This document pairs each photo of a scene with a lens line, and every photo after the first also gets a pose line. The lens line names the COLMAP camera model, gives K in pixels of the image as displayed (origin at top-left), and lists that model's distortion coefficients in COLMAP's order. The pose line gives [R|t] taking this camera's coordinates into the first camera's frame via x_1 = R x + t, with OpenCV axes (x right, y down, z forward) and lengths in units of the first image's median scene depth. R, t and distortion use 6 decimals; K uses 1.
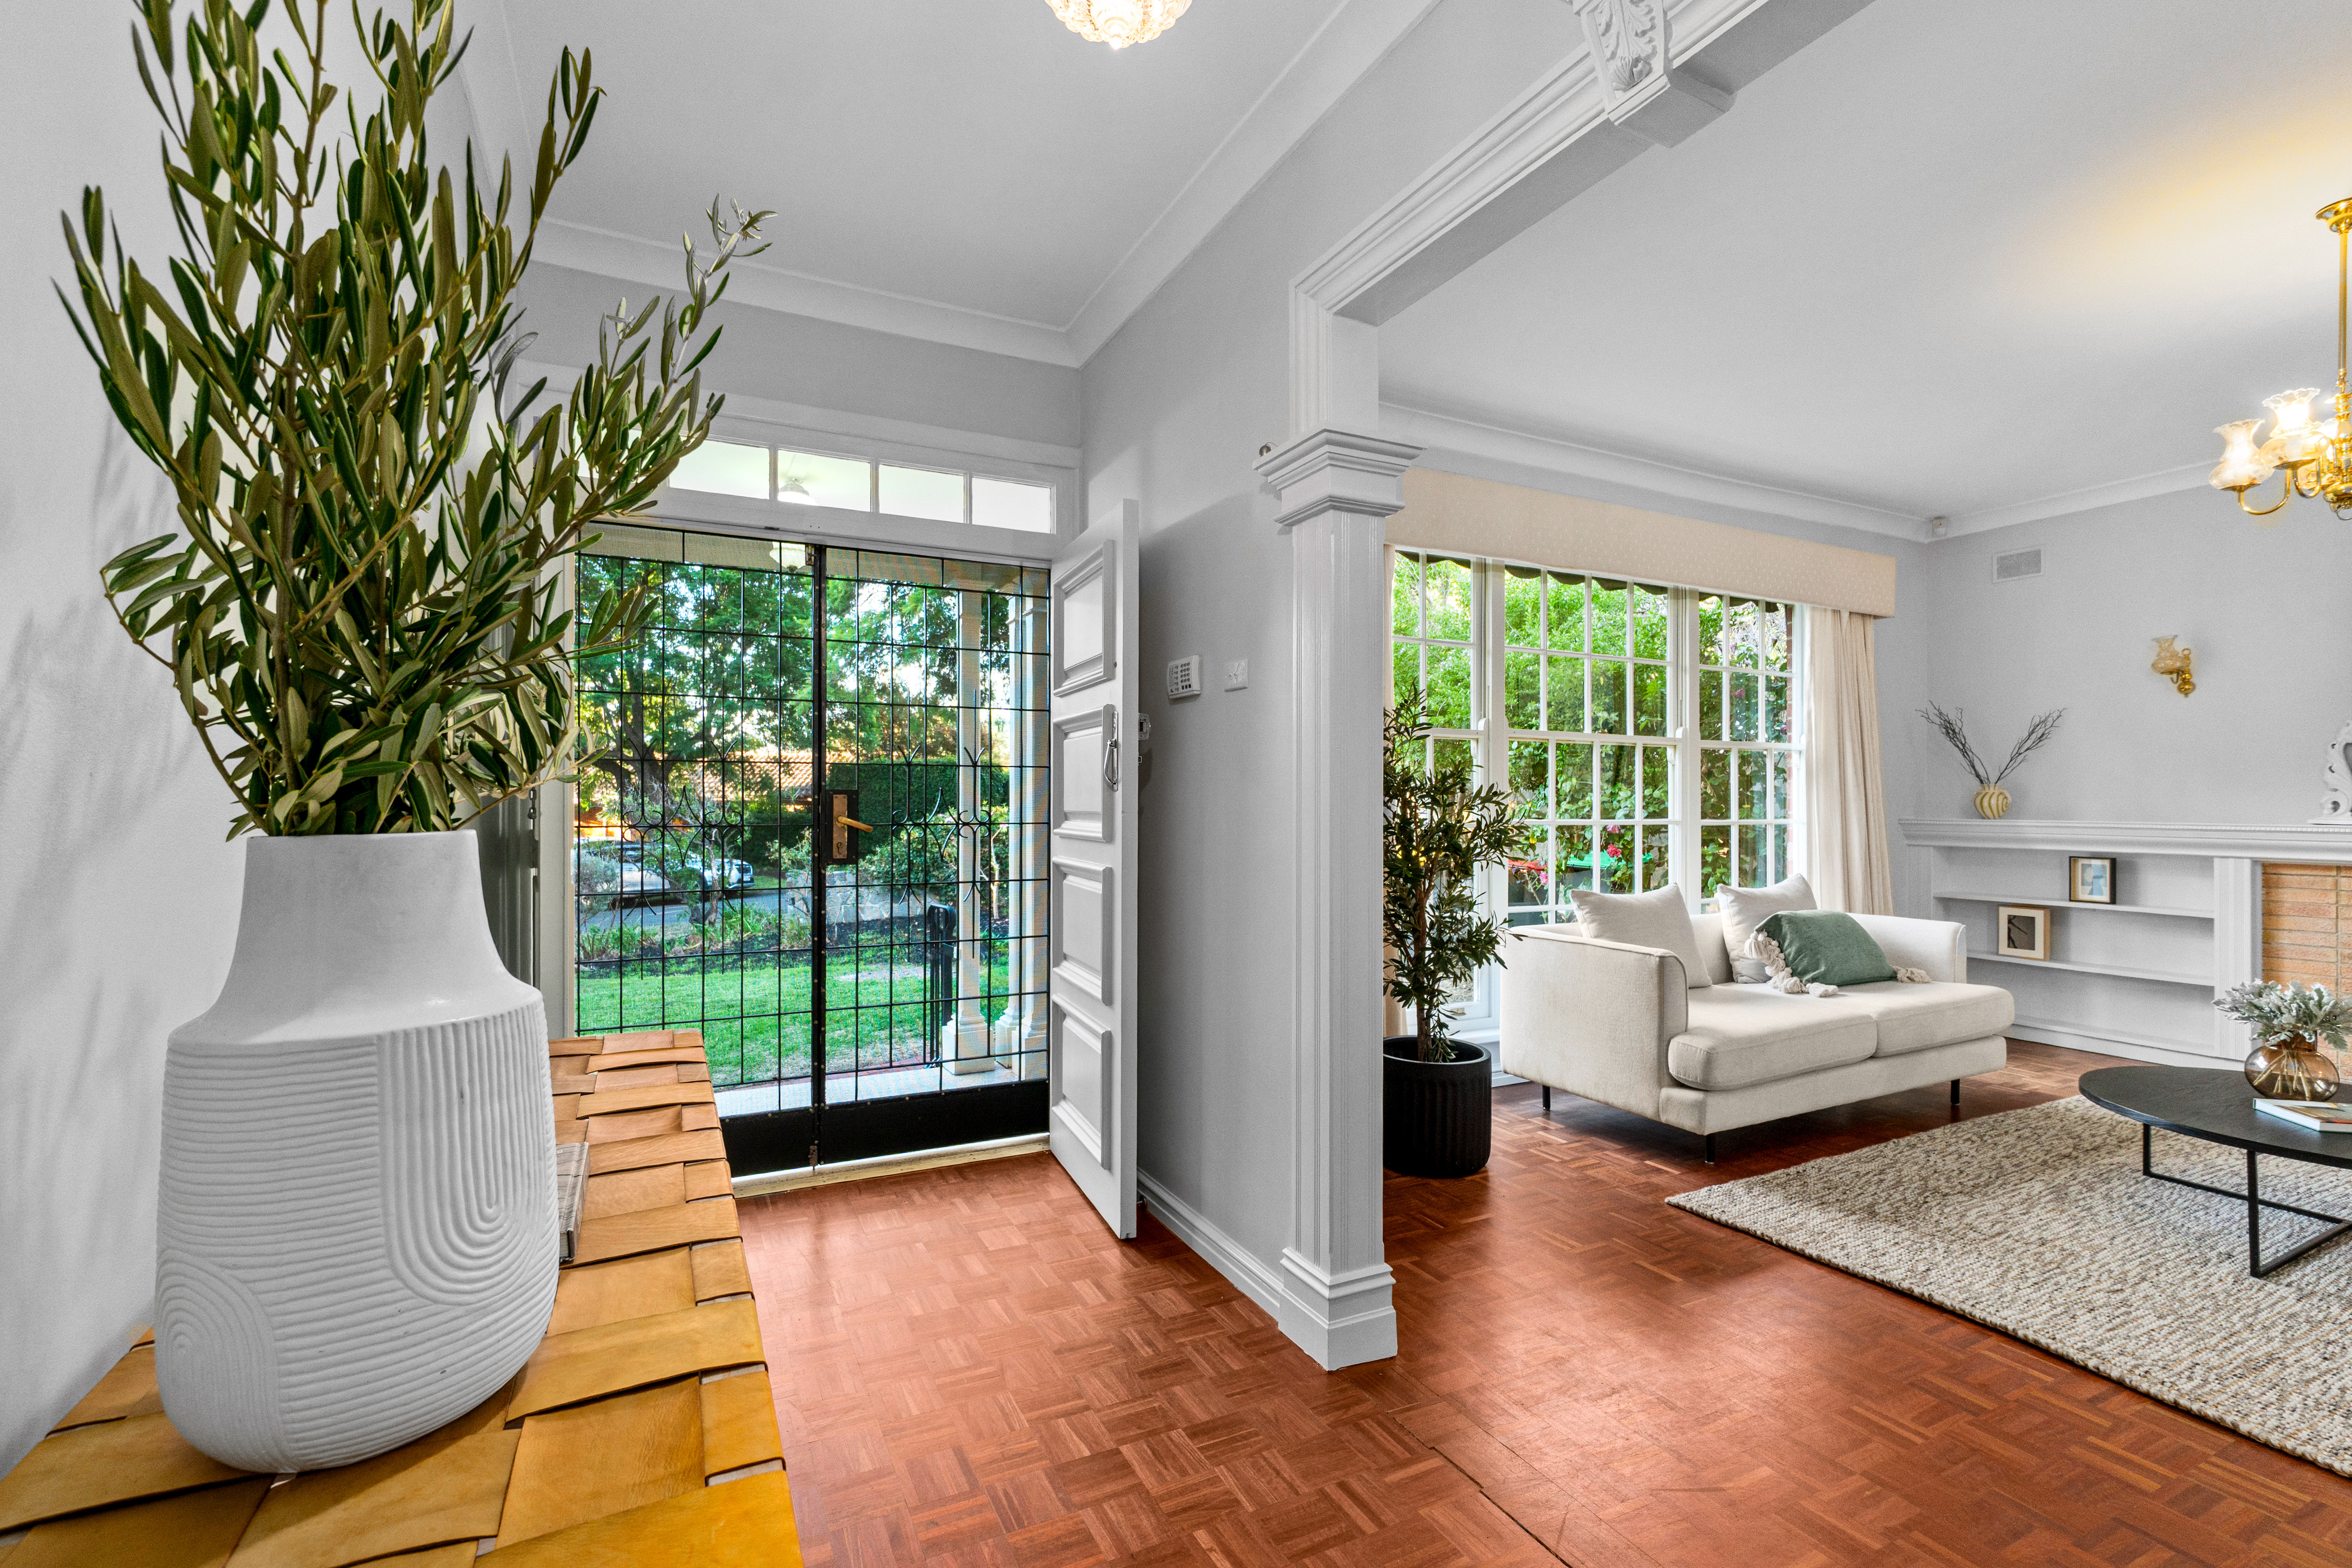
lens RADIAL K [[1021.9, 0, 1173.8], [0, 1021.9, 800.6], [0, 0, 1]] dist [-0.011949, 0.004584]
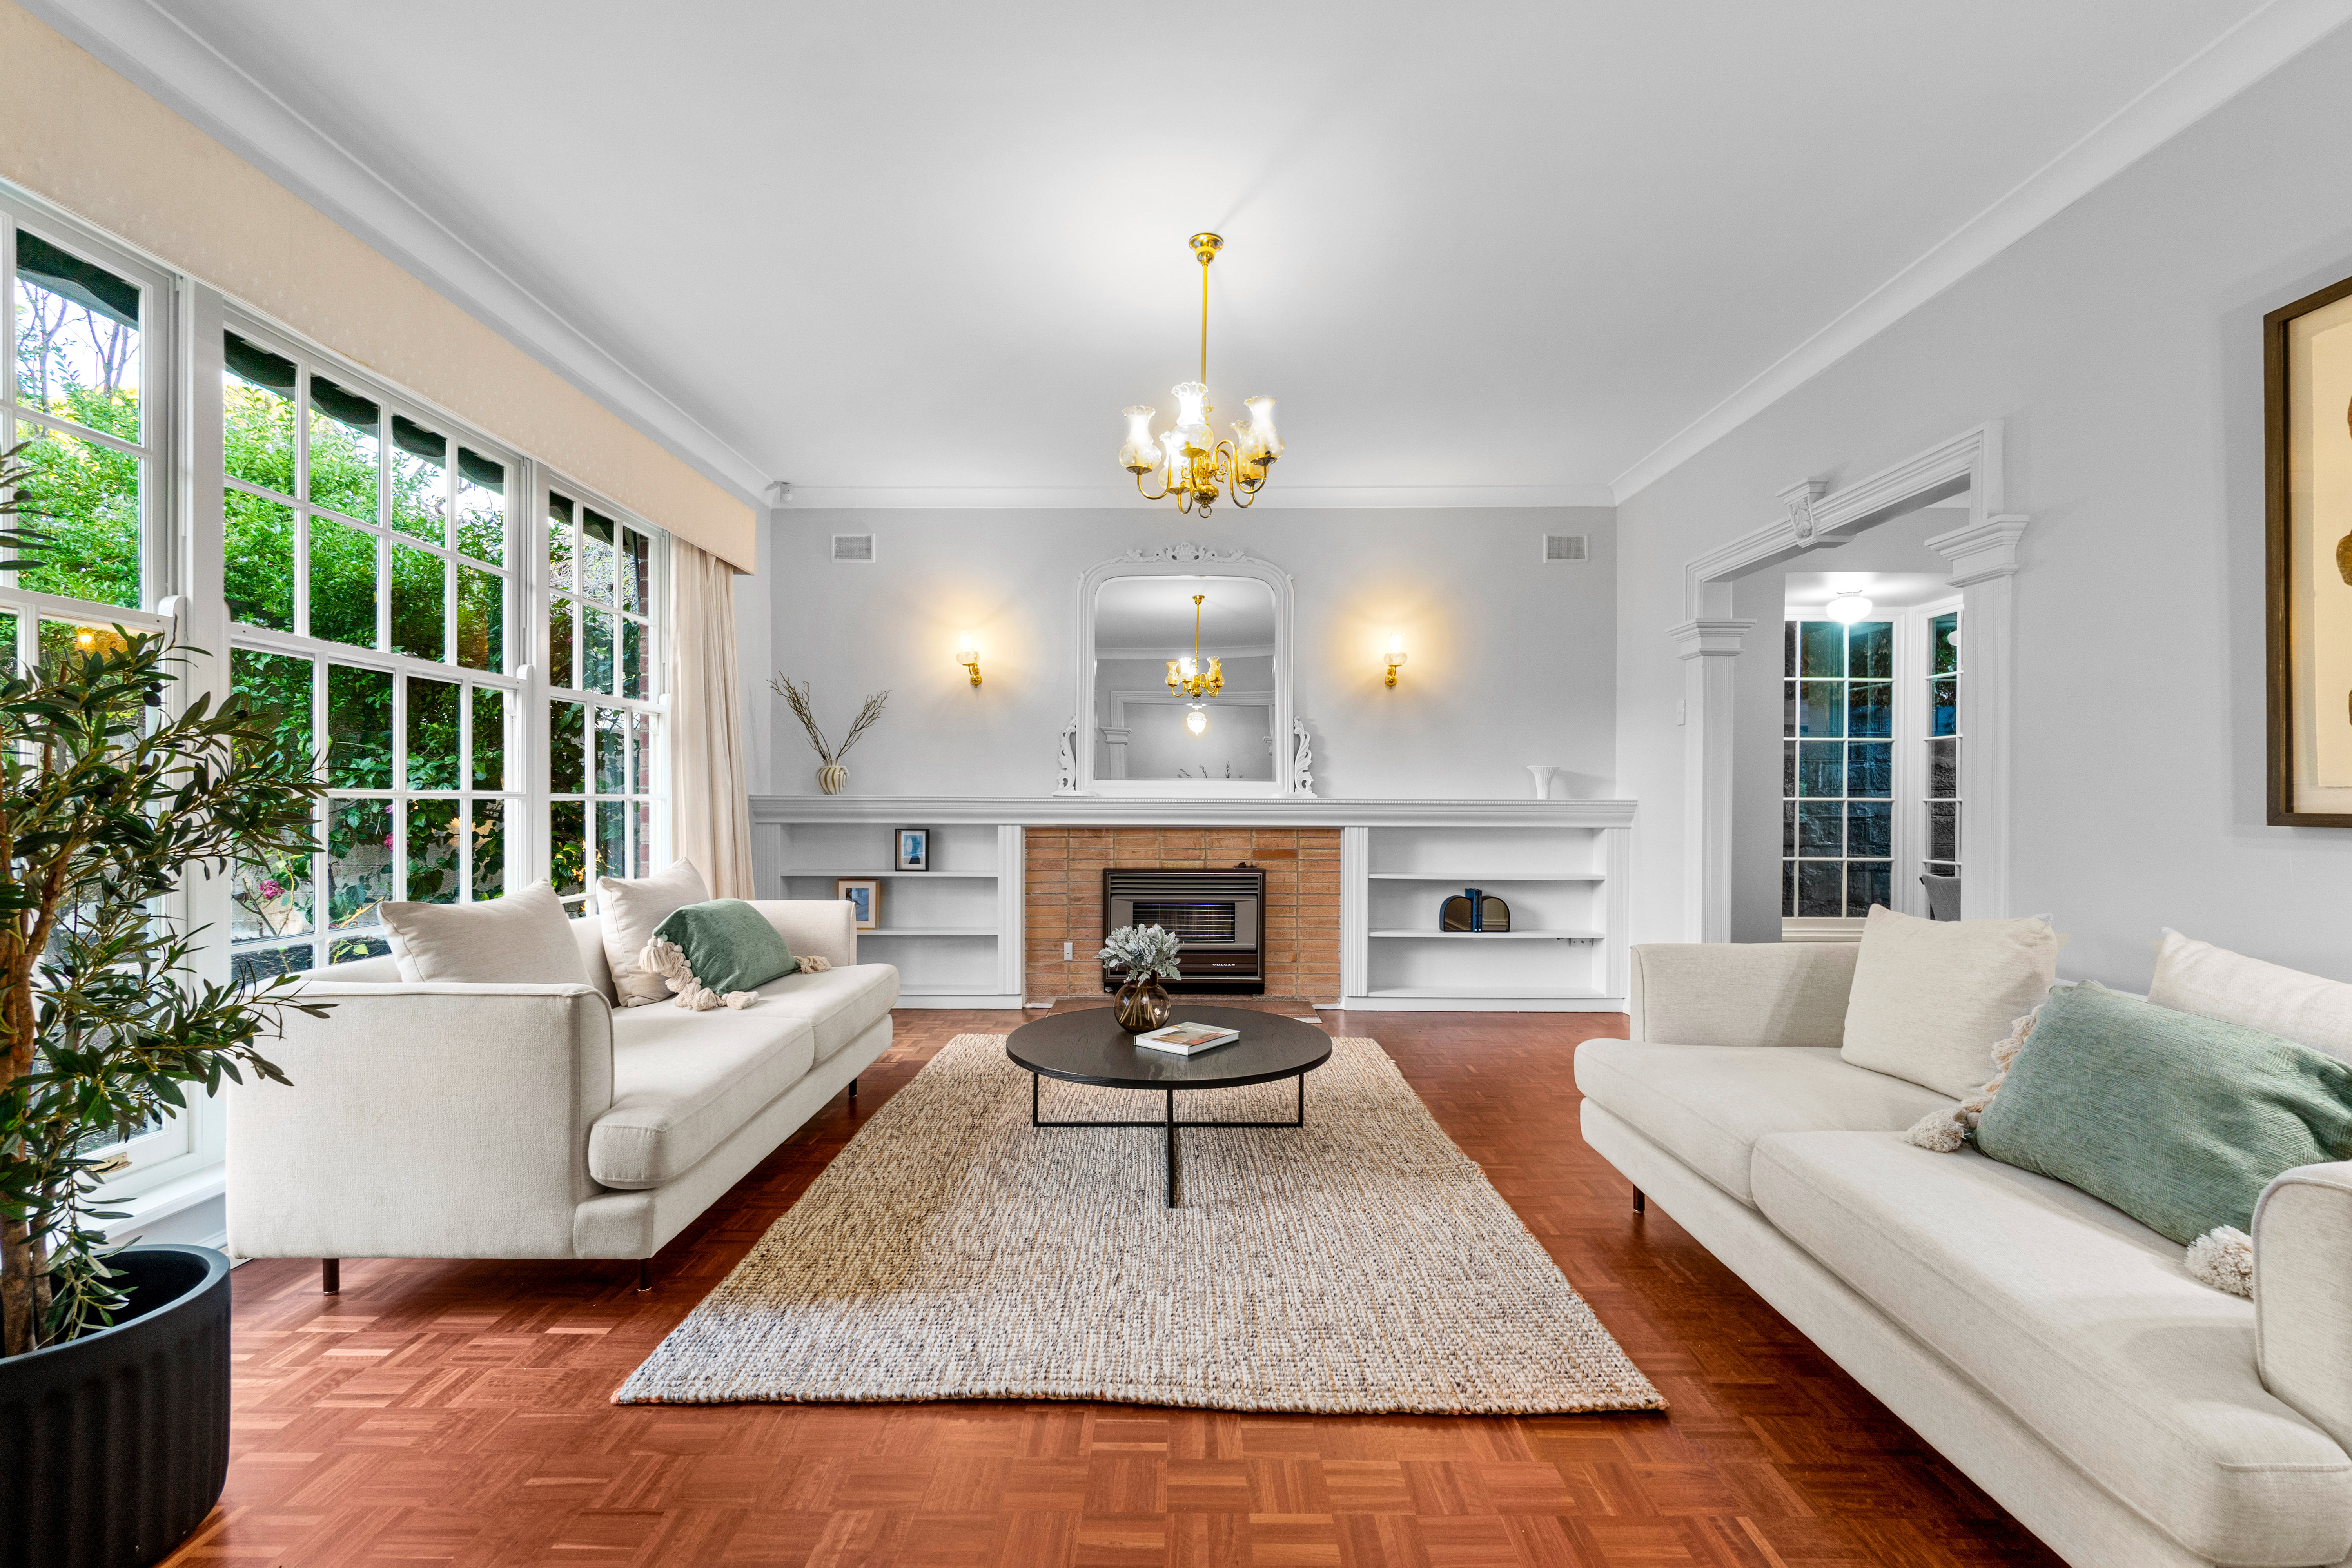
lens RADIAL K [[1021.9, 0, 1173.8], [0, 1021.9, 800.6], [0, 0, 1]] dist [-0.011949, 0.004584]
pose [[0.448690, -0.002792, 0.893683, 0.082642], [-0.003028, 0.999985, 0.004645, 0.028300], [-0.893683, -0.004790, 0.448674, 0.378941]]
